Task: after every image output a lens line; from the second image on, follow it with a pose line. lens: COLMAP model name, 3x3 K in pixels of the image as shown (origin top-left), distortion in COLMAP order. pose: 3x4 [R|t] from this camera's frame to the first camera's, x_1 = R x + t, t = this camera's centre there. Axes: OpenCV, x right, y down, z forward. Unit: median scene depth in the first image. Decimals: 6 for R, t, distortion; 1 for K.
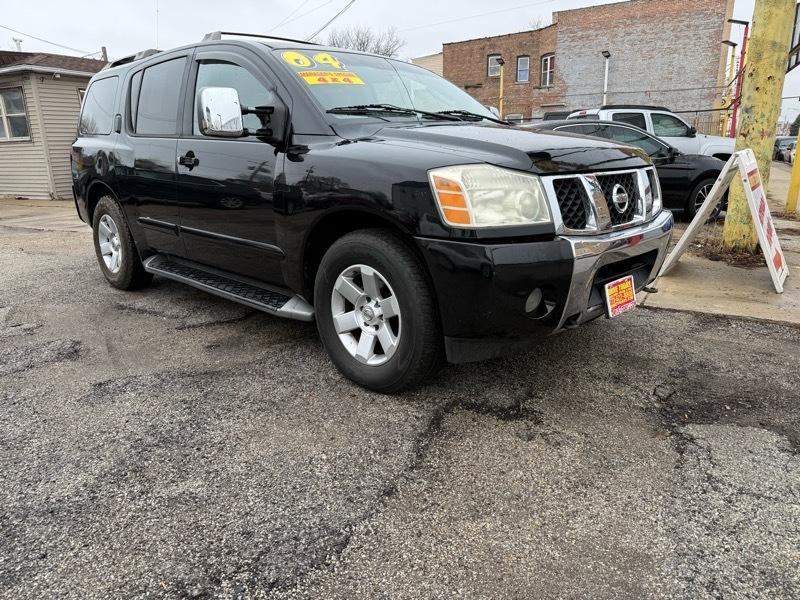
lens RADIAL K [[561.1, 0, 398.1], [0, 561.1, 301.9], [0, 0, 1]] dist [0.032673, -0.040981]
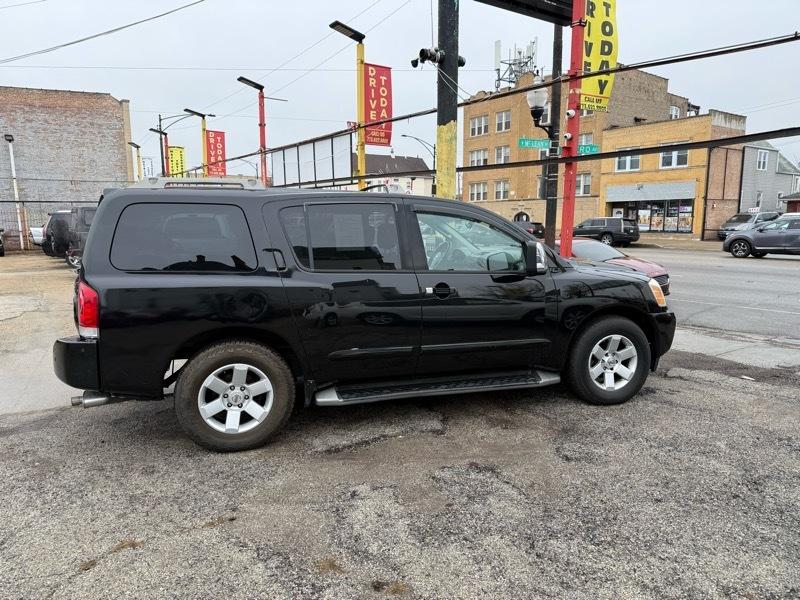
lens RADIAL K [[561.1, 0, 394.7], [0, 561.1, 302.3], [0, 0, 1]] dist [0.032673, -0.040981]
pose [[0.477252, -0.115883, 0.871092, -1.773811], [0.232172, 0.972672, 0.002195, -0.302608], [-0.847541, 0.201196, 0.491115, 0.593006]]
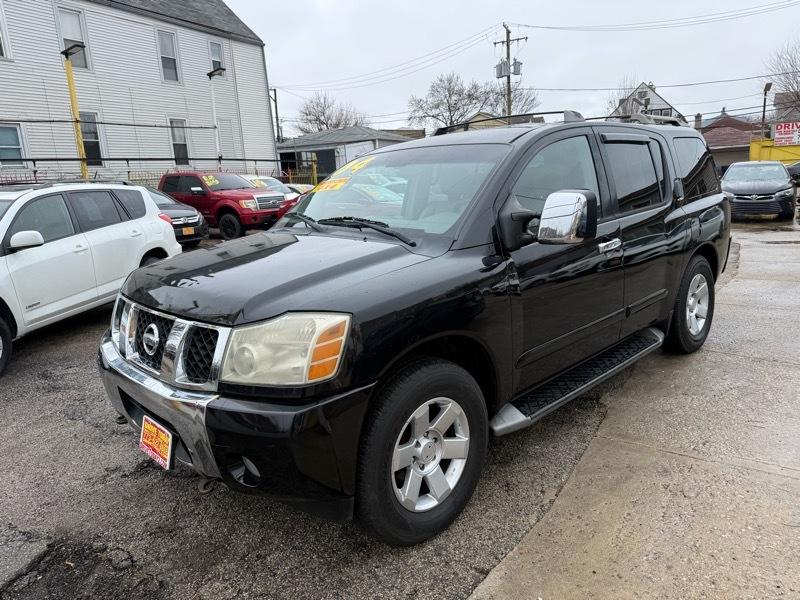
lens RADIAL K [[561.1, 0, 401.8], [0, 561.1, 289.2], [0, 0, 1]] dist [0.032673, -0.040981]
pose [[-0.028570, 0.214129, -0.976387, 1.156081], [-0.216837, 0.952199, 0.215170, -0.500840], [0.975790, 0.217864, 0.019227, 1.237129]]
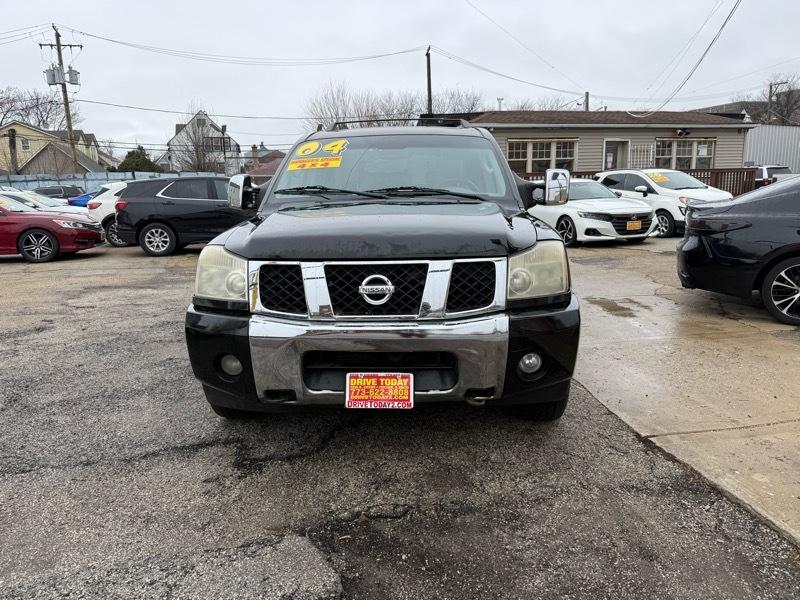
lens RADIAL K [[561.1, 0, 402.9], [0, 561.1, 288.9], [0, 0, 1]] dist [0.032673, -0.040981]
pose [[0.666017, 0.136354, -0.733368, 1.014587], [-0.187280, 0.982227, 0.012544, -0.184871], [0.722044, 0.128990, 0.679716, 0.348343]]
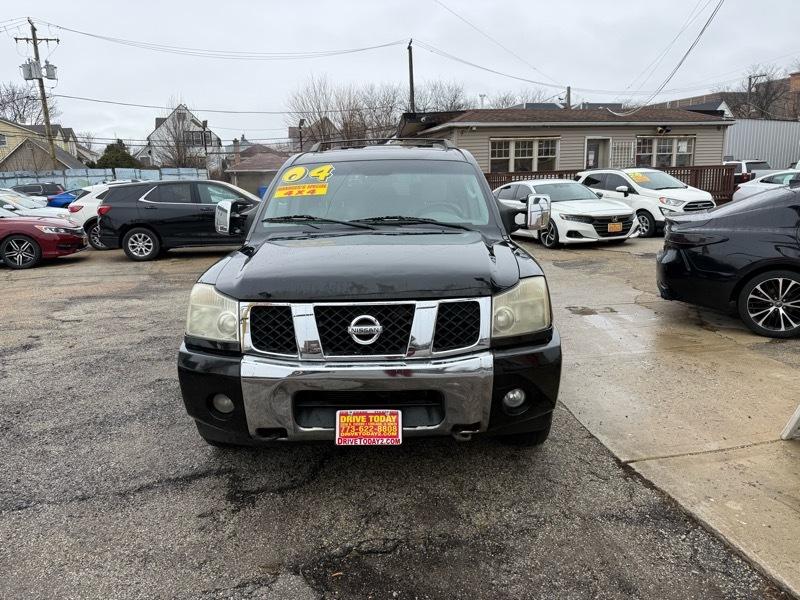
lens RADIAL K [[561.1, 0, 397.2], [0, 561.1, 289.2], [0, 0, 1]] dist [0.032673, -0.040981]
pose [[0.680928, 0.141204, -0.718609, 1.018686], [-0.178735, 0.983607, 0.023912, -0.259445], [0.710205, 0.112158, 0.695003, 0.317302]]
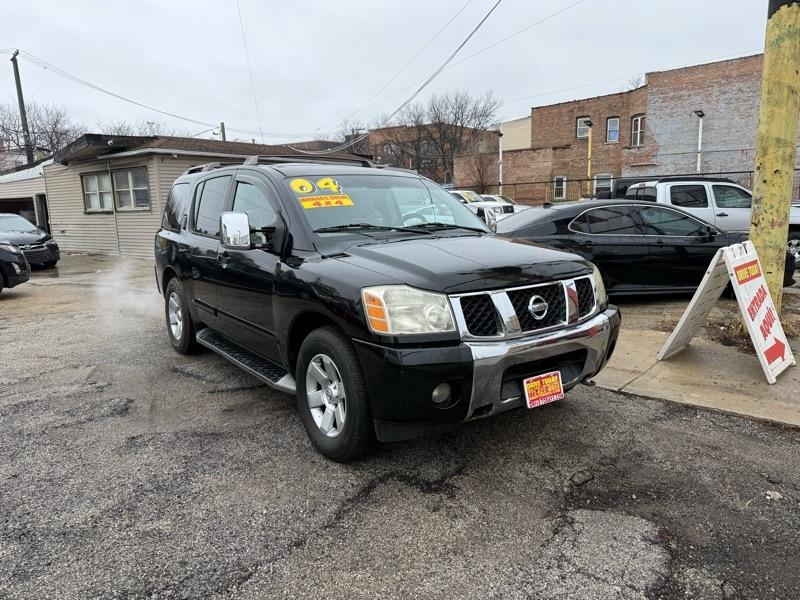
lens RADIAL K [[561.1, 0, 397.0], [0, 561.1, 296.7], [0, 0, 1]] dist [0.032673, -0.040981]
pose [[0.984891, 0.021981, -0.171774, 0.273080], [-0.039068, 0.994543, -0.096736, -0.071813], [0.168710, 0.101985, 0.980375, -0.192064]]
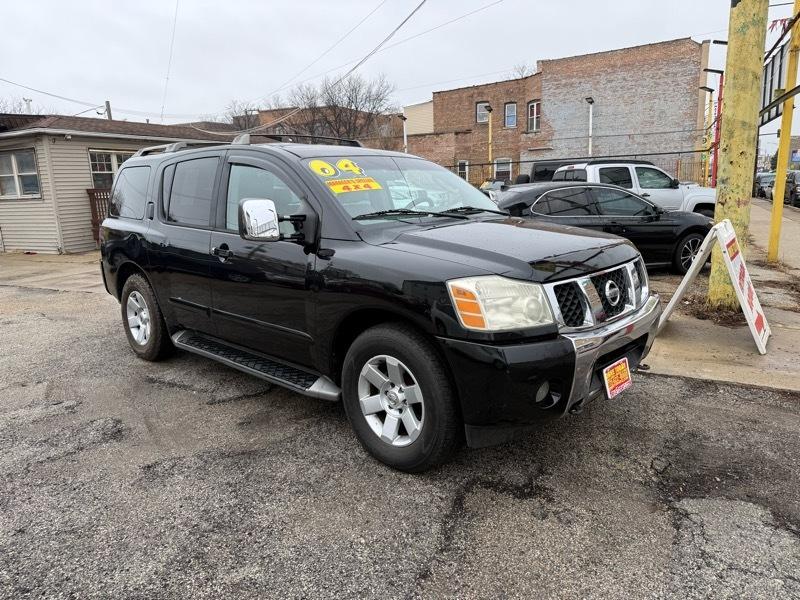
lens RADIAL K [[561.1, 0, 396.1], [0, 561.1, 291.9], [0, 0, 1]] dist [0.032673, -0.040981]
pose [[0.999809, -0.017859, 0.007889, -0.046994], [0.018430, 0.996666, -0.079481, -0.093232], [-0.006443, 0.079612, 0.996805, -0.120033]]
